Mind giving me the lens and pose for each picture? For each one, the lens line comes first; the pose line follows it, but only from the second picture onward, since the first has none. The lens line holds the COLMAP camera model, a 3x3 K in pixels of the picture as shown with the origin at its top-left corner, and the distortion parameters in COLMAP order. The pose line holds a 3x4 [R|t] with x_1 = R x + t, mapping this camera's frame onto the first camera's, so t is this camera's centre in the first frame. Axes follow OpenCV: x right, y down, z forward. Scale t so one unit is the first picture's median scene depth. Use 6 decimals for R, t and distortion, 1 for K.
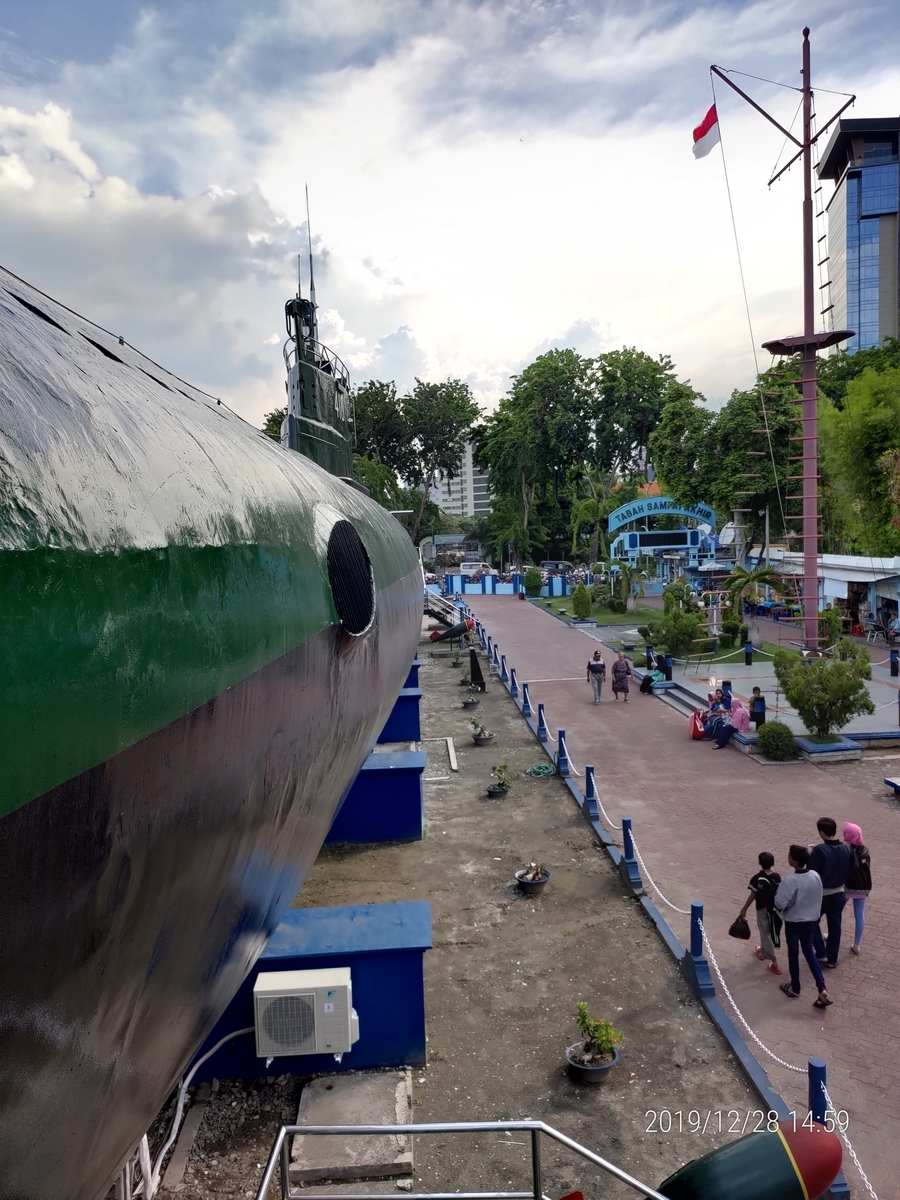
lens RADIAL K [[926.3, 0, 453.2], [0, 926.3, 600.9], [0, 0, 1]] dist [0.118722, -0.106447]
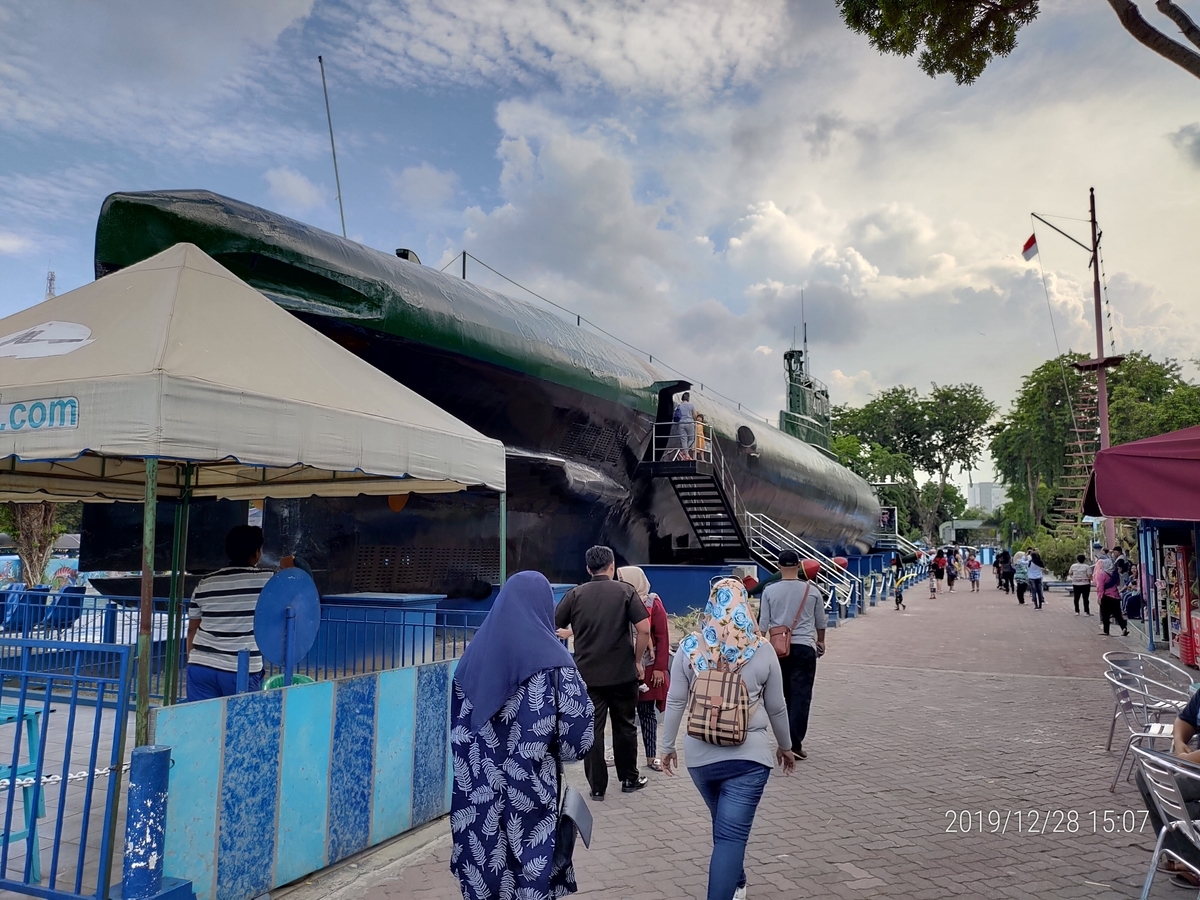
lens RADIAL K [[926.3, 0, 600.0], [0, 926.3, 450.0], [0, 0, 1]] dist [0.118722, -0.106447]
pose [[0.907684, 0.001102, -0.419652, 0.083571], [-0.070440, 0.986209, -0.149769, 0.054966], [0.413699, 0.165504, 0.895244, -0.242352]]
